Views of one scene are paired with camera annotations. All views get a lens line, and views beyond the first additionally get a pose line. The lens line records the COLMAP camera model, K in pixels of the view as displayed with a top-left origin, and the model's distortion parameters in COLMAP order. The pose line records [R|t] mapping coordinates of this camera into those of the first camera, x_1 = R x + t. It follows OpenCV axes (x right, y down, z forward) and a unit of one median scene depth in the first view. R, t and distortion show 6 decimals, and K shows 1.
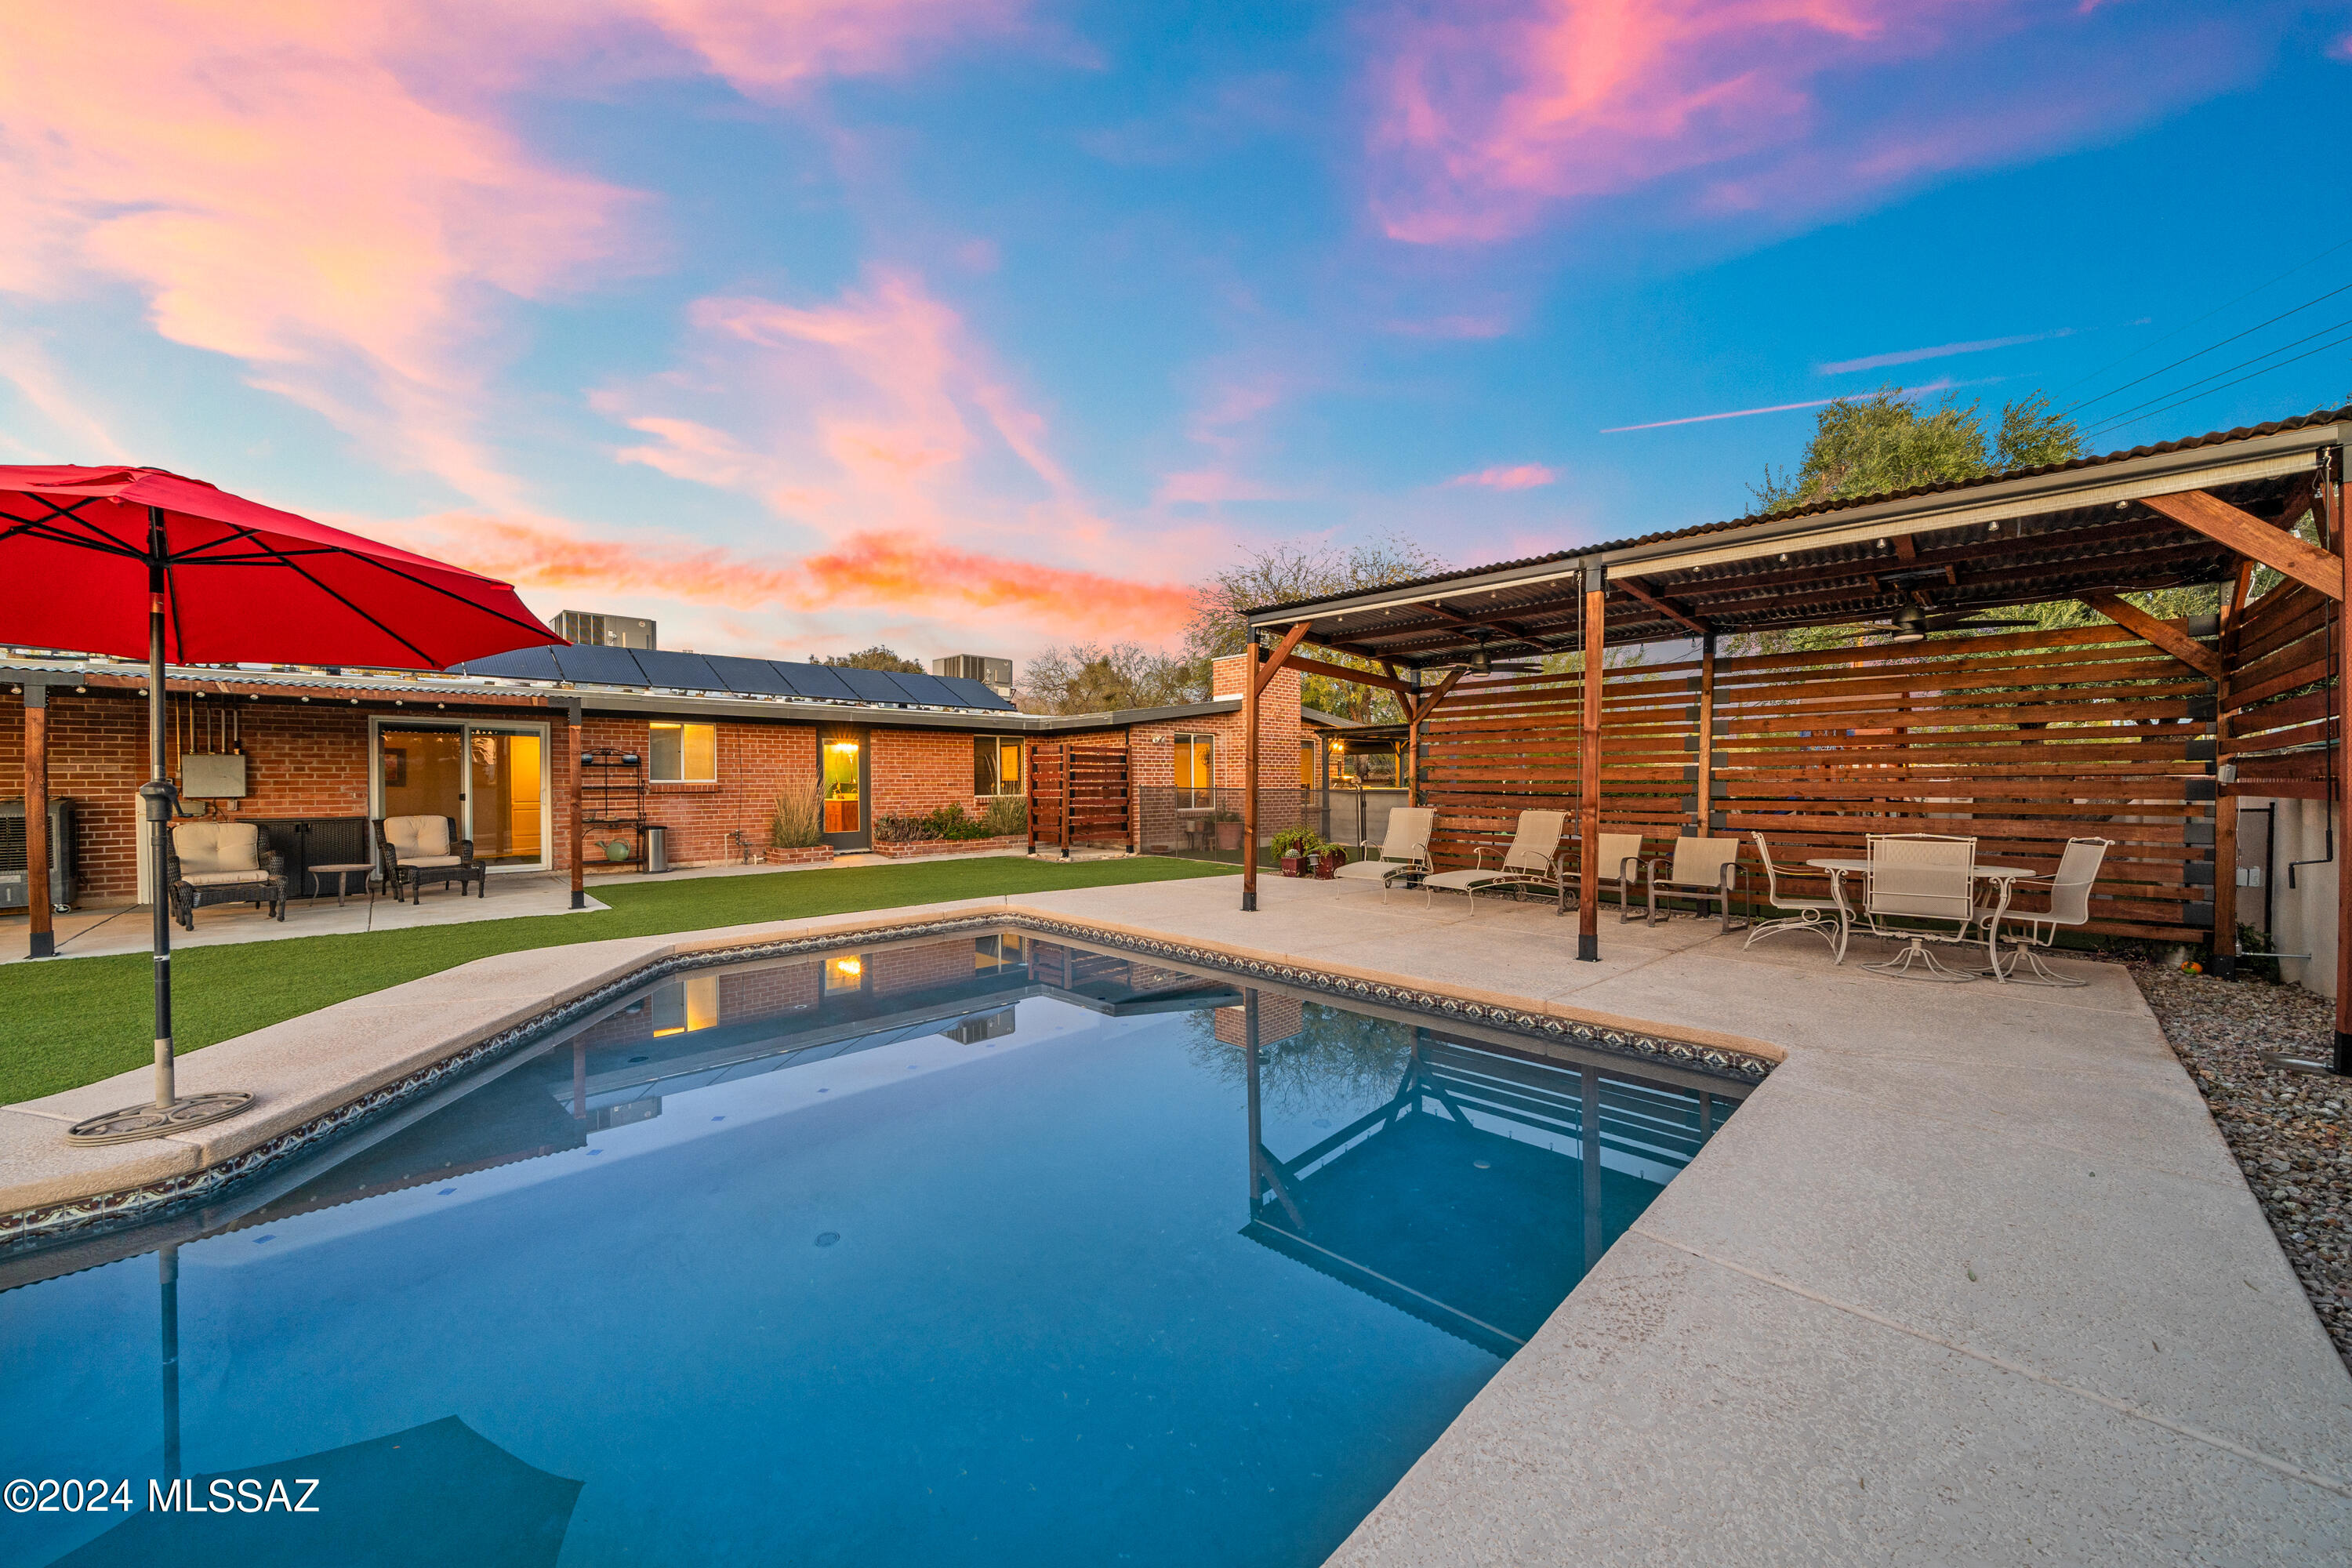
lens RADIAL K [[810.7, 0, 1124.9], [0, 810.7, 786.4], [0, 0, 1]] dist [-0.006234, 0.000008]
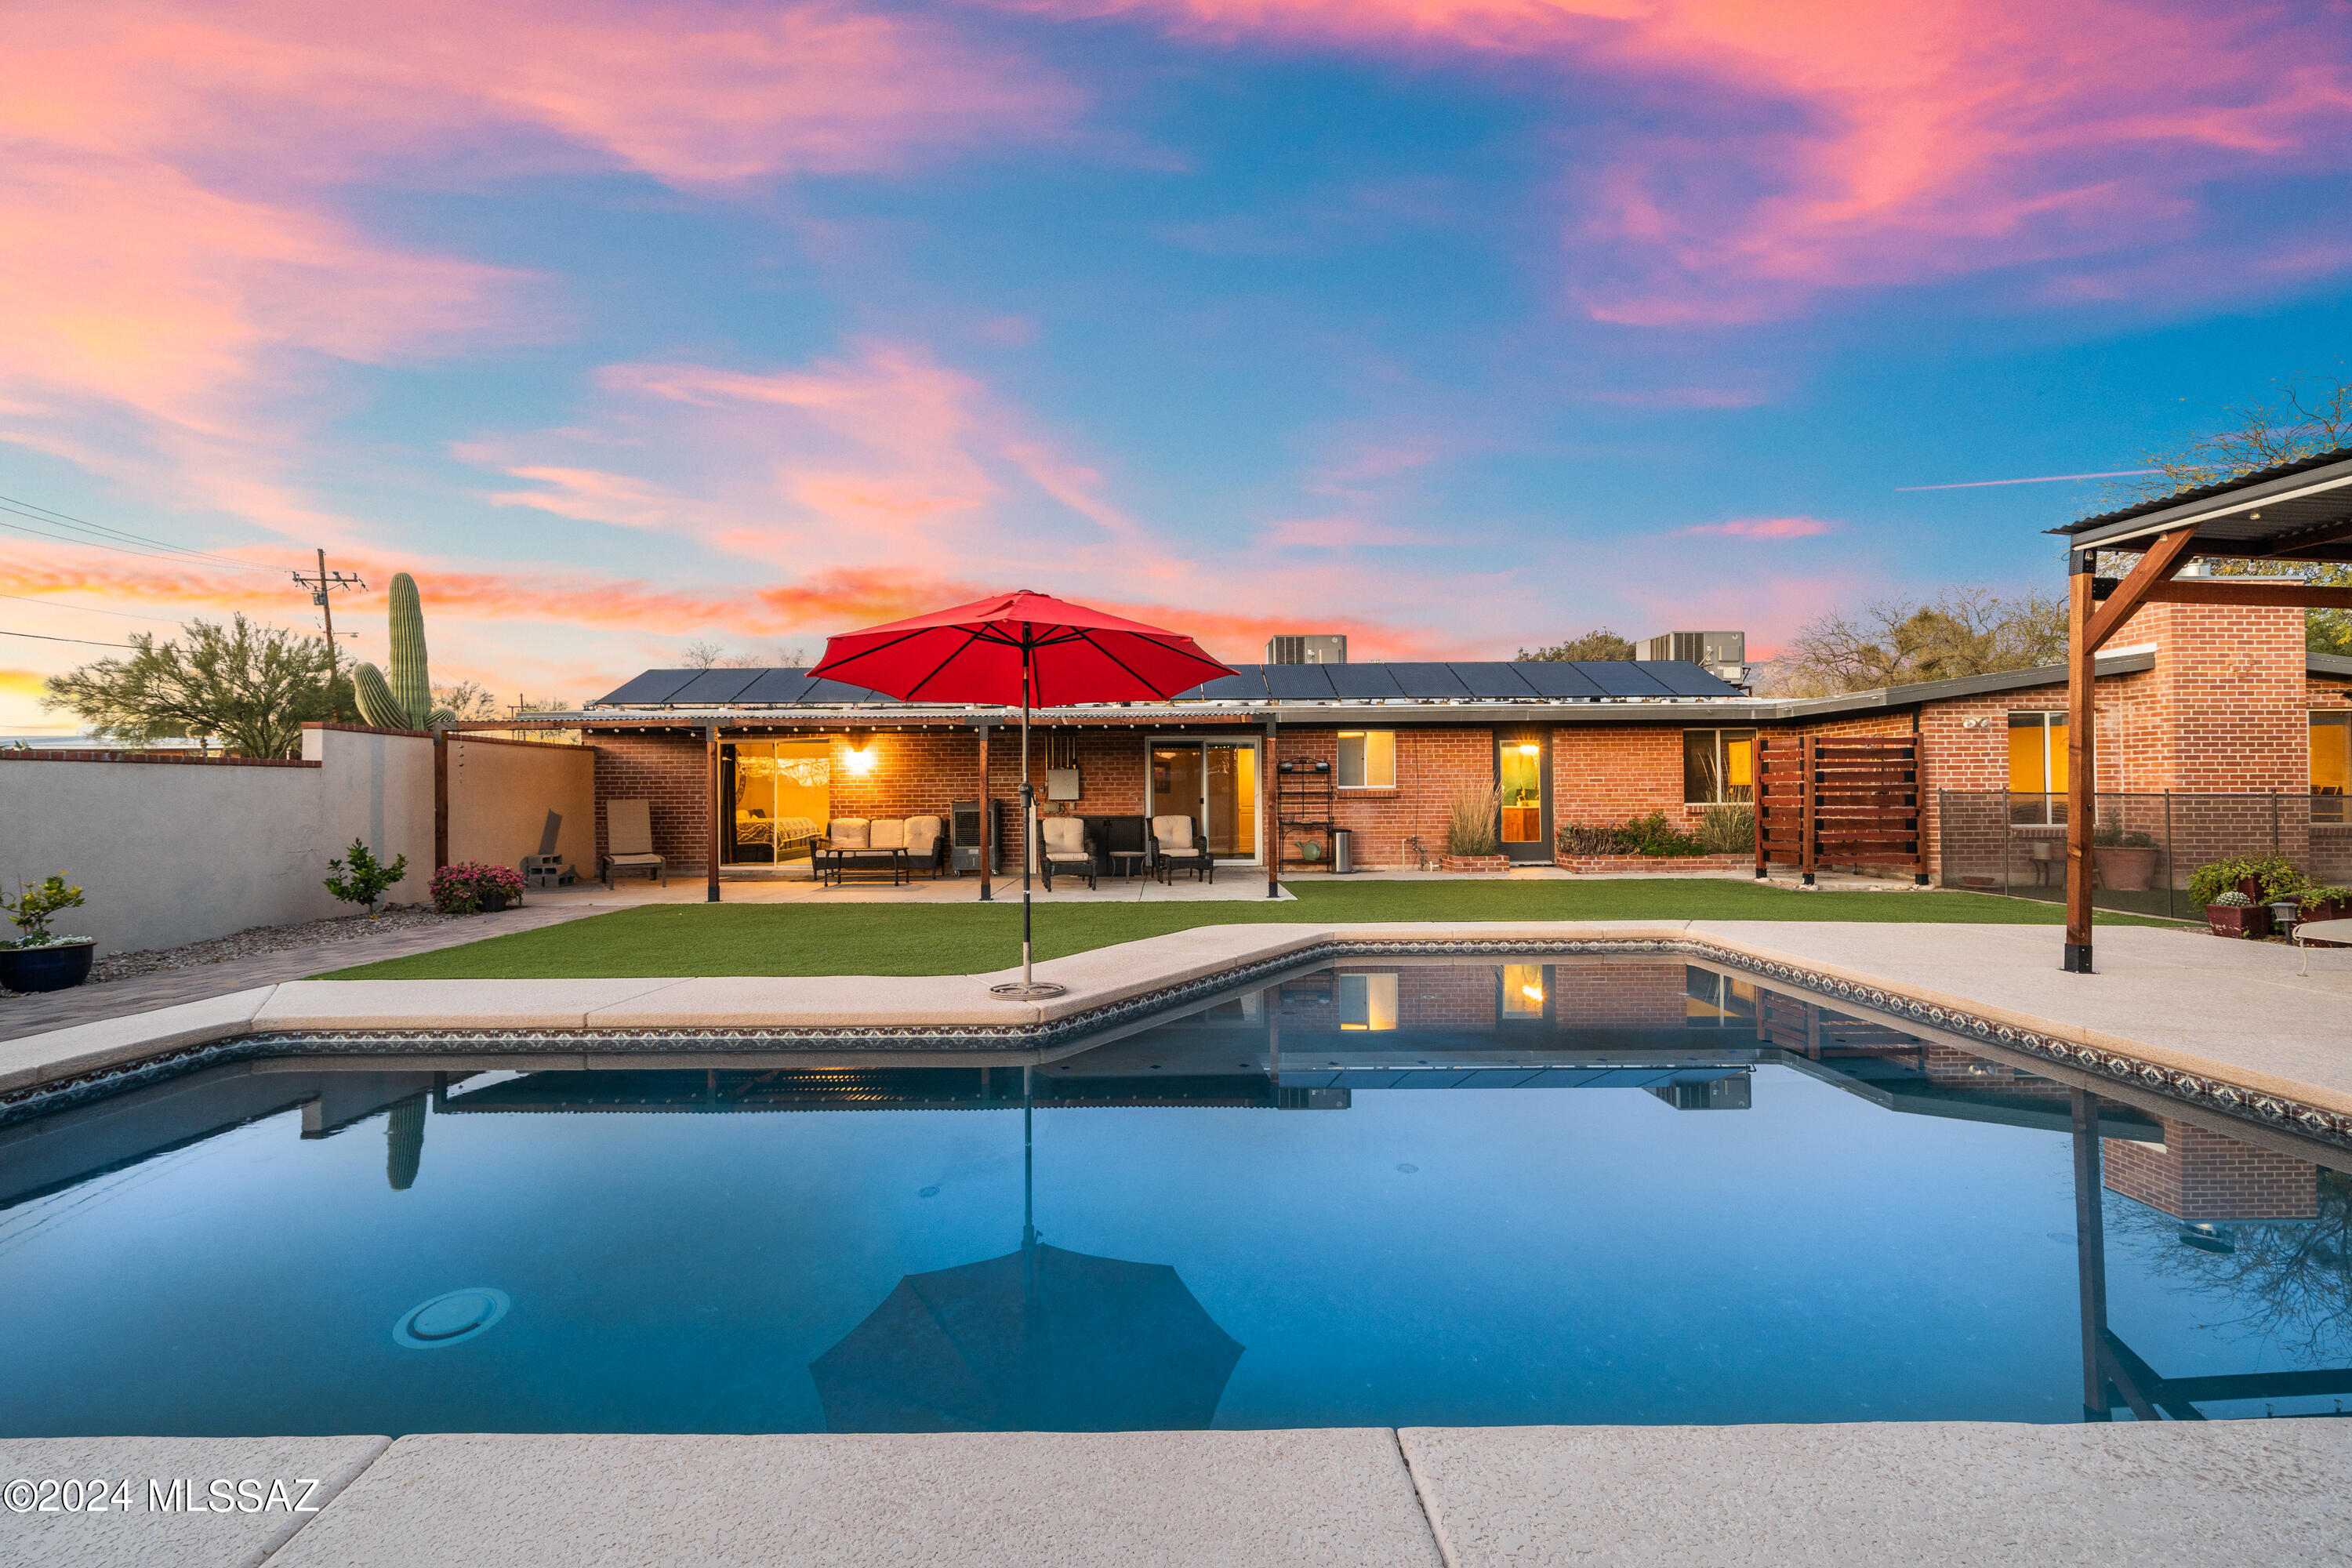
lens RADIAL K [[997.1, 0, 1176.0], [0, 997.1, 784.0], [0, 0, 1]] dist [0.002990, -0.000108]
pose [[0.729077, -0.009901, -0.684360, 0.151381], [-0.002063, 0.999859, -0.016663, 0.011425], [0.684429, 0.013561, 0.728954, -0.099328]]
